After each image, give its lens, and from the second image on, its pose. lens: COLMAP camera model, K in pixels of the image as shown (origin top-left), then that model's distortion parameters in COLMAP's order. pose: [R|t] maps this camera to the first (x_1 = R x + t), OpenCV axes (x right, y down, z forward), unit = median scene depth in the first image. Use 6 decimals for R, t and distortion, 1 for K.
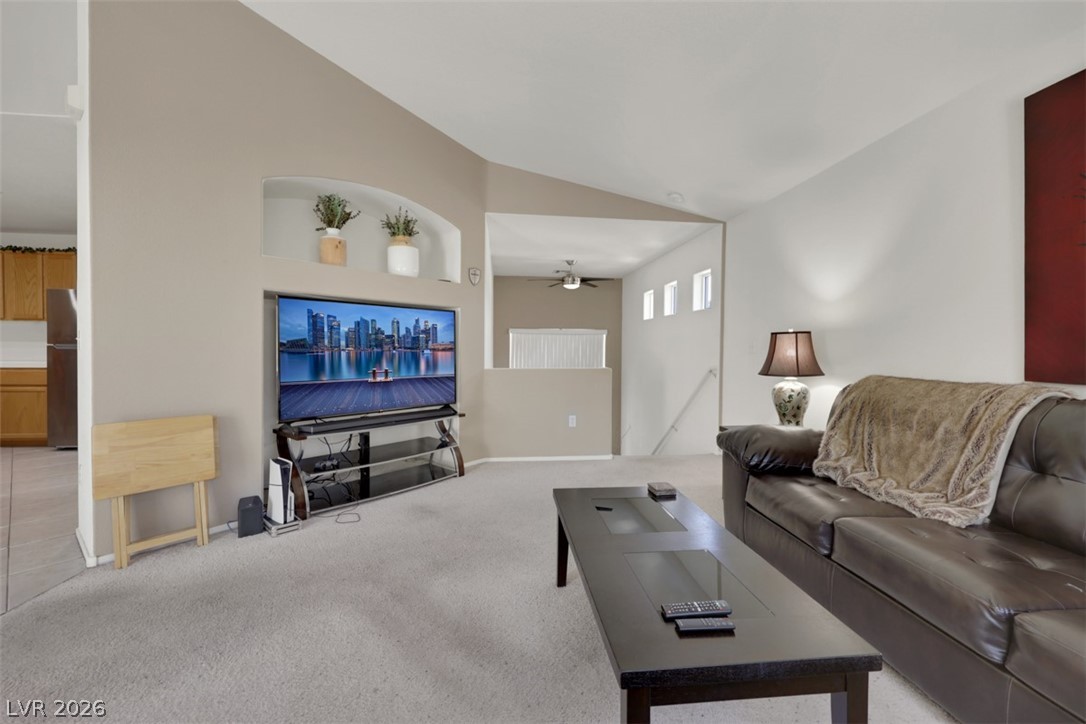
lens RADIAL K [[437.7, 0, 542.0], [0, 437.7, 354.0], [0, 0, 1]] dist [-0.000920, -0.000314]
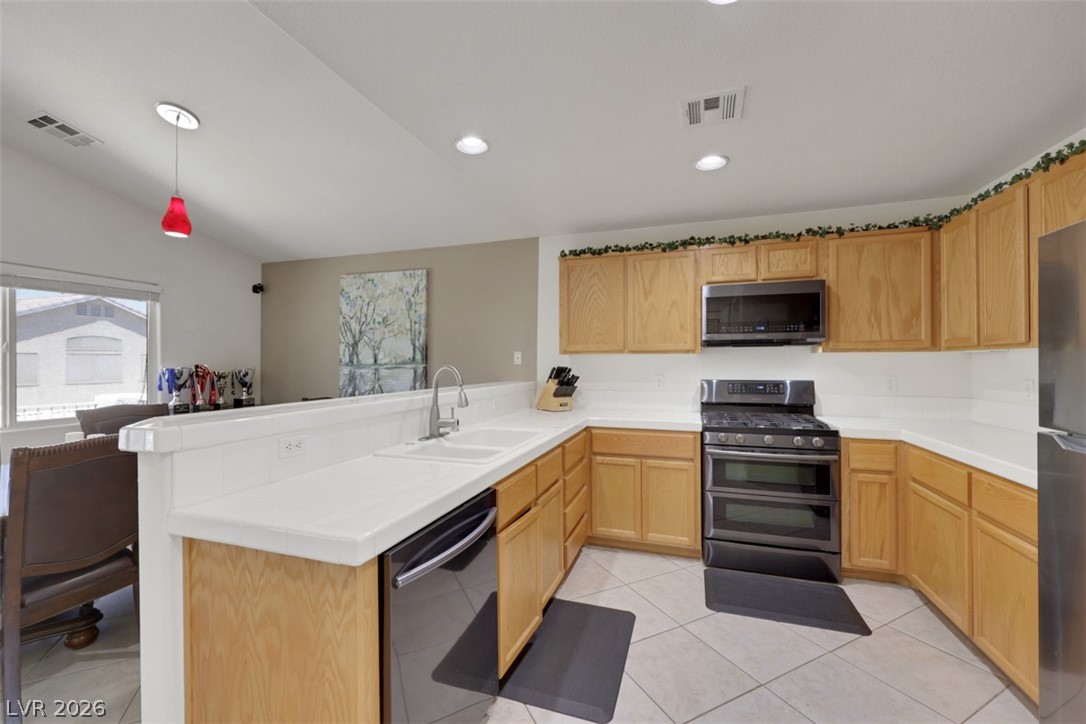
lens RADIAL K [[437.7, 0, 544.8], [0, 437.7, 358.9], [0, 0, 1]] dist [-0.000920, -0.000314]
pose [[-0.401149, -0.014665, -0.915895, -0.731770], [-0.017452, 0.999813, -0.008365, -0.059631], [0.915846, 0.012629, -0.401330, 0.814629]]
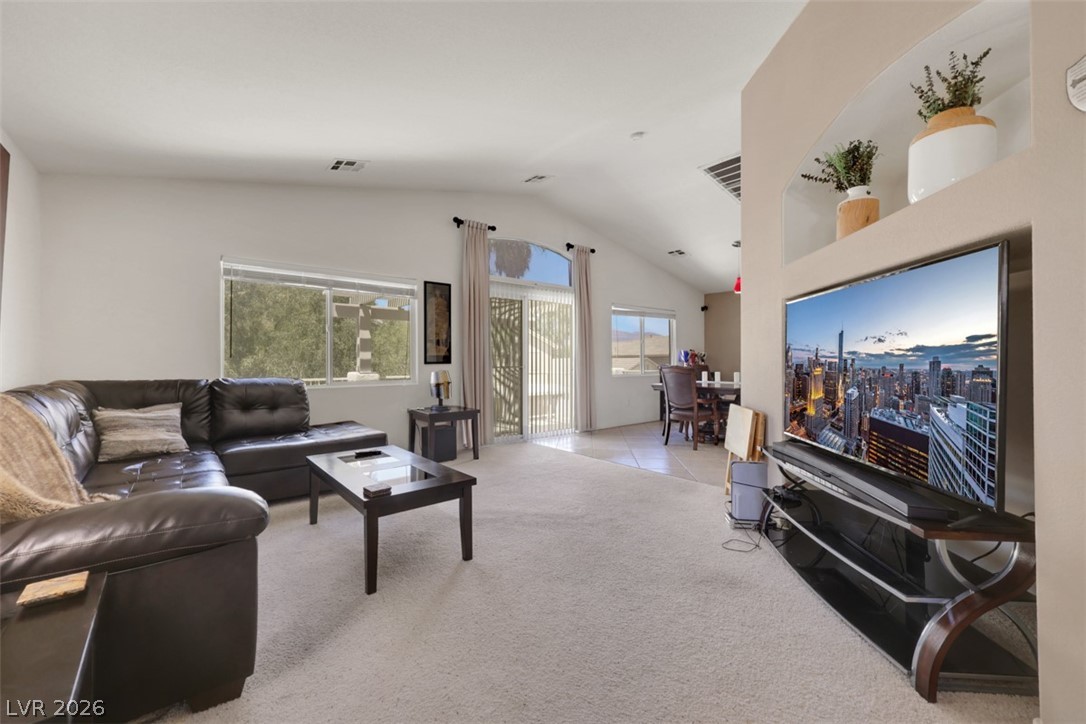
lens RADIAL K [[437.7, 0, 560.4], [0, 437.7, 357.2], [0, 0, 1]] dist [-0.000920, -0.000314]
pose [[-0.806835, -0.007587, -0.590728, 0.248358], [-0.010643, 0.999942, 0.001695, -0.007181], [0.590680, 0.007655, -0.806869, 0.941046]]
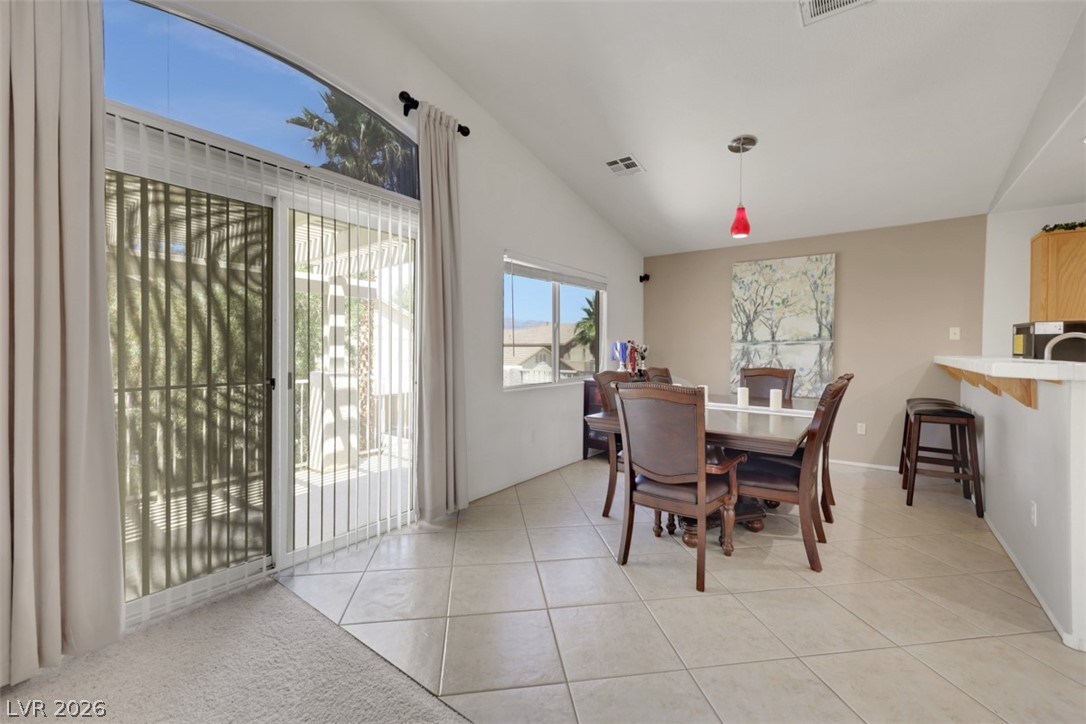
lens RADIAL K [[437.7, 0, 545.1], [0, 437.7, 354.4], [0, 0, 1]] dist [-0.000920, -0.000314]
pose [[-0.669020, -0.002921, -0.743239, -0.273199], [-0.023863, 0.999561, 0.017552, -0.020587], [0.742861, 0.029478, -0.668796, 0.390150]]
